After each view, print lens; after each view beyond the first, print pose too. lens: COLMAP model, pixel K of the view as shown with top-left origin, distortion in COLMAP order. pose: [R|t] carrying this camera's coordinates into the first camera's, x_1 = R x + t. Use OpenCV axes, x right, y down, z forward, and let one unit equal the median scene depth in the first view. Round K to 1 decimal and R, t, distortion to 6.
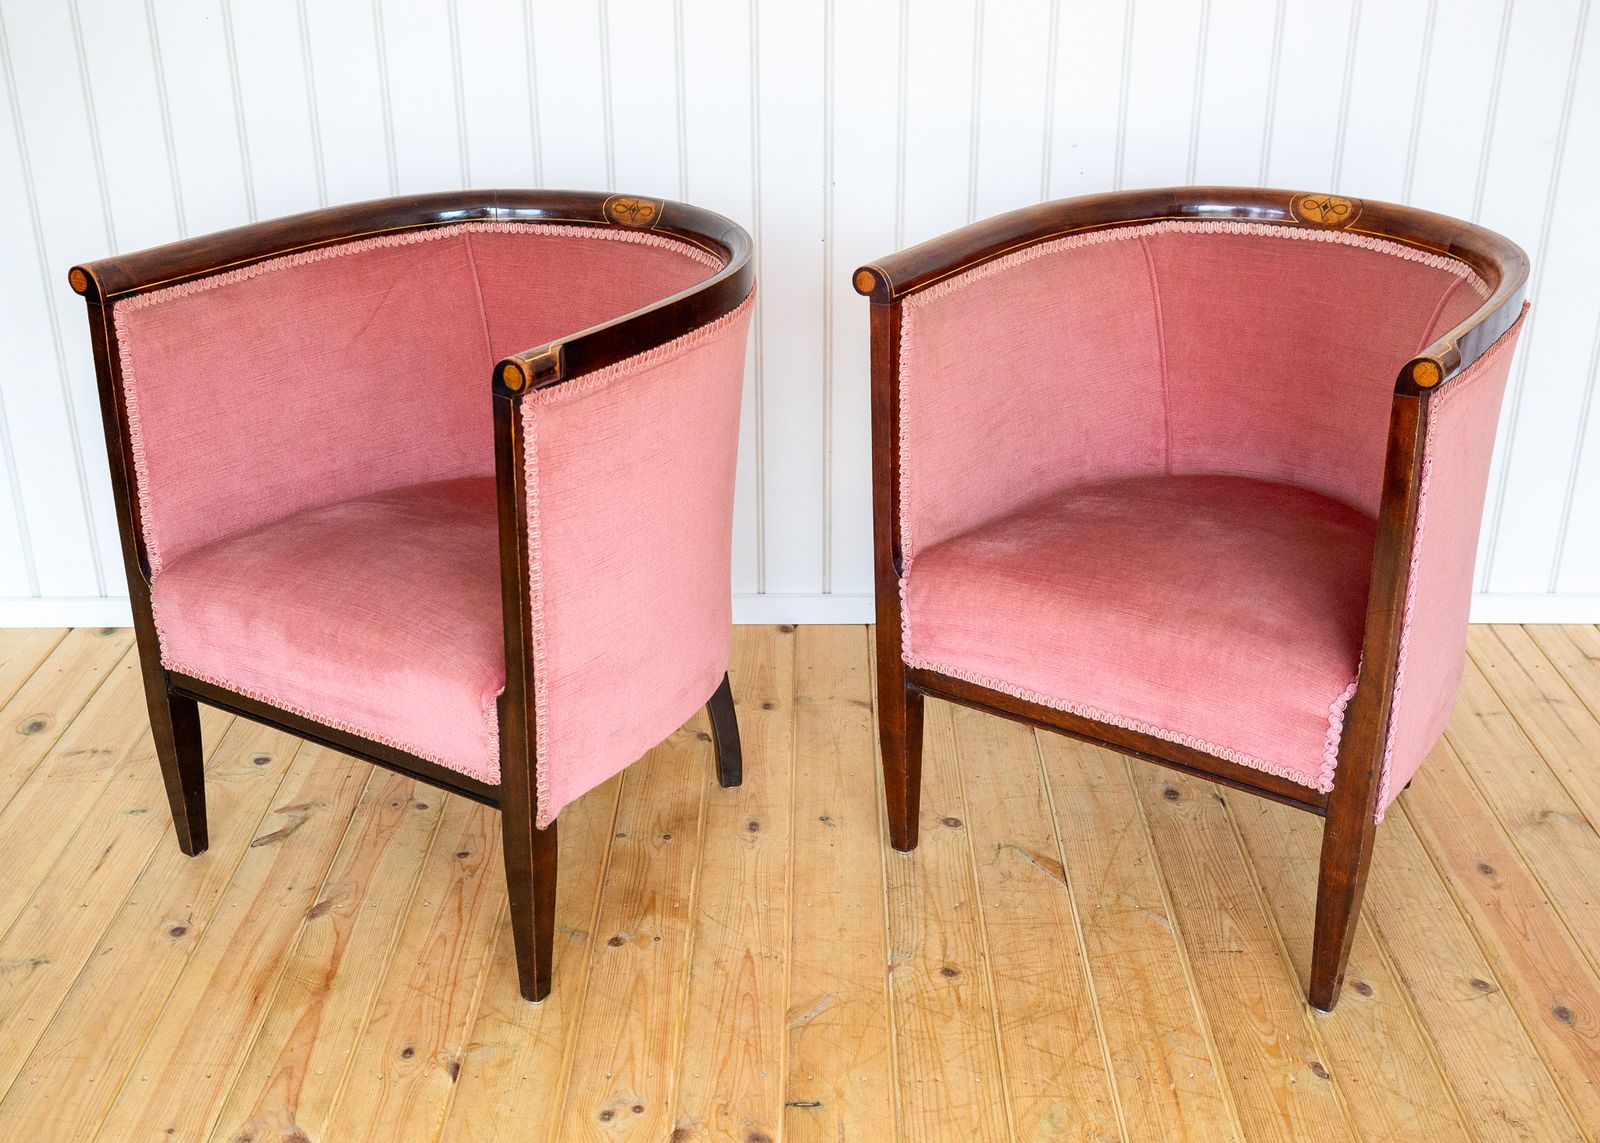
lens RADIAL K [[1799.7, 0, 810.4], [0, 1799.7, 578.6], [0, 0, 1]] dist [0.039566, 0.000000]
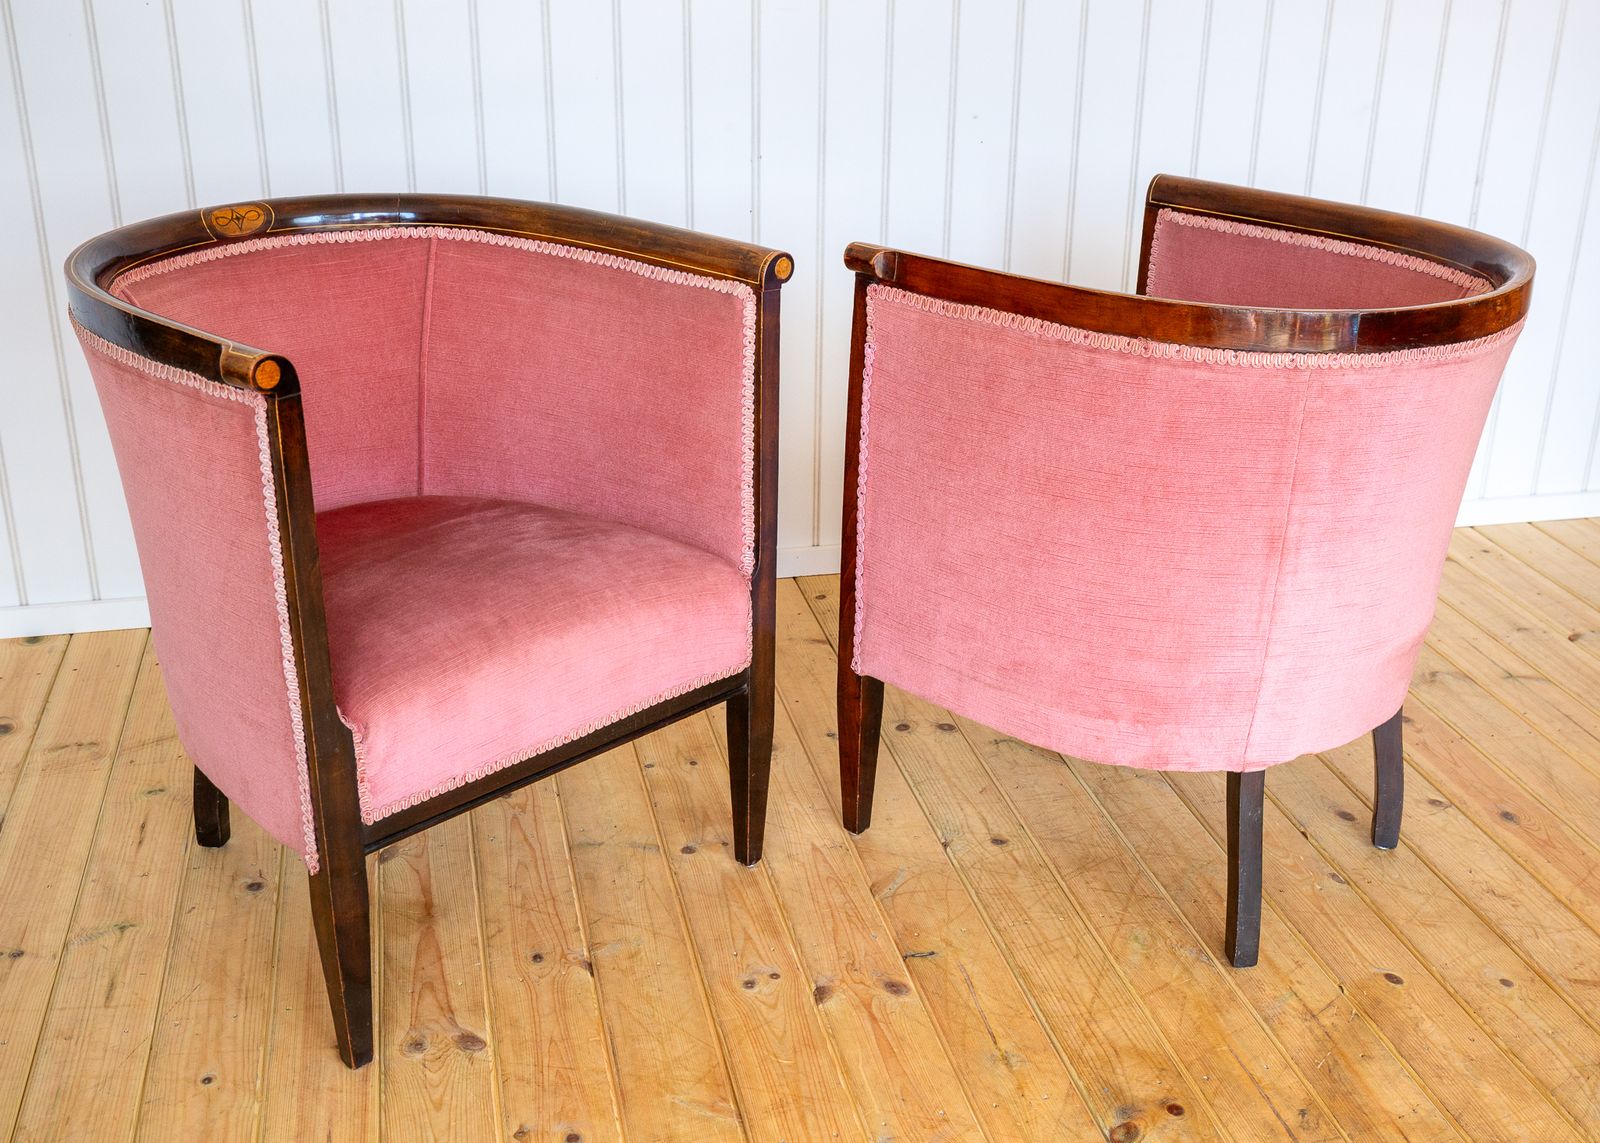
lens RADIAL K [[1799.7, 0, 824.2], [0, 1799.7, 604.1], [0, 0, 1]] dist [0.039566, 0.000000]
pose [[0.974419, -0.075859, 0.211549, -0.248135], [0.080611, 0.996648, -0.013918, 0.079772], [-0.209784, 0.030615, 0.977268, -0.059541]]
